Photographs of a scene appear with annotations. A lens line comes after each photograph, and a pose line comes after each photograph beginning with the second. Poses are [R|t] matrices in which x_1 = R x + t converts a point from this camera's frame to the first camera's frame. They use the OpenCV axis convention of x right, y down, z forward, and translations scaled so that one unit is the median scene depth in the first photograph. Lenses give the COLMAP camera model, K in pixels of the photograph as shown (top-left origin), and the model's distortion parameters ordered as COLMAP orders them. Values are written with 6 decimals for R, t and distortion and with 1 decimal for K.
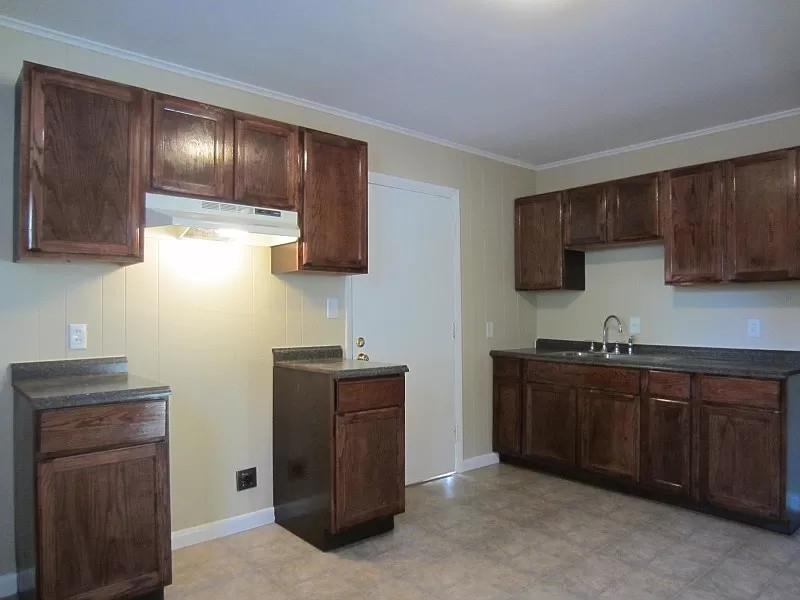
lens RADIAL K [[566.4, 0, 400.0], [0, 566.4, 300.0], [0, 0, 1]] dist [-0.027059, 0.000117]
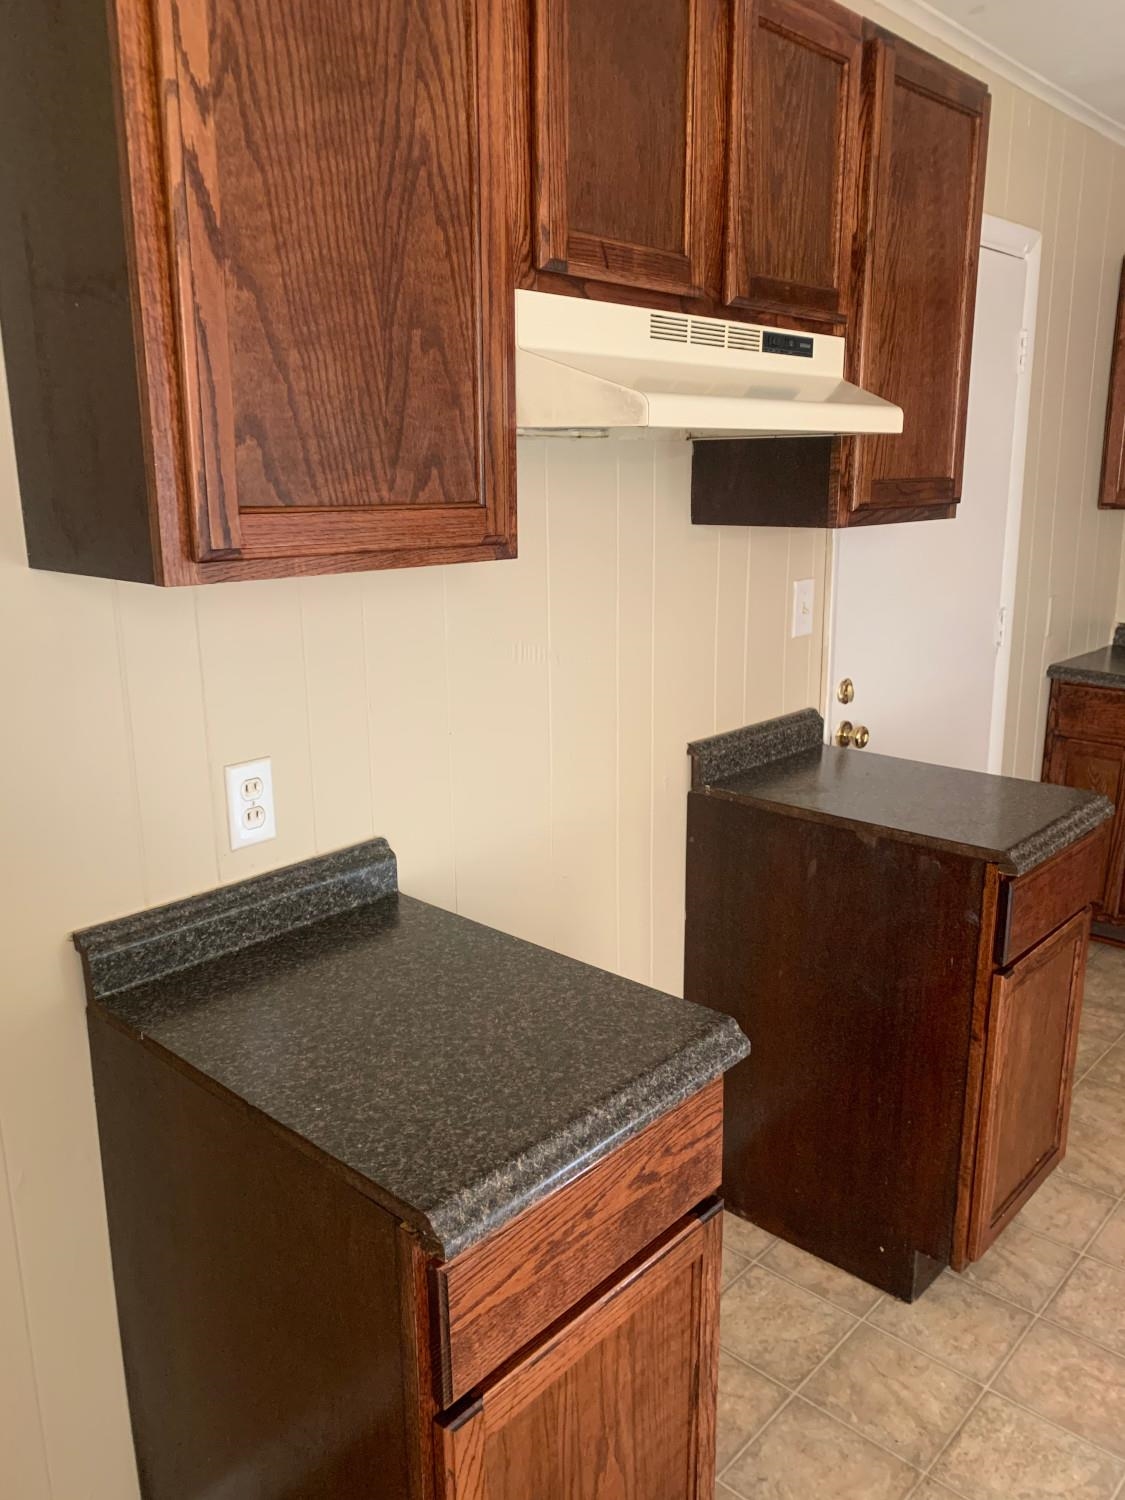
lens RADIAL K [[1156.8, 0, 562.5], [0, 1156.8, 750.0], [0, 0, 1]] dist [0.007904, 0.003312]
pose [[0.994609, -0.029729, 0.099341, -0.478838], [0.003903, 0.968075, 0.250629, -0.114782], [-0.103621, -0.248890, 0.962973, 0.415174]]
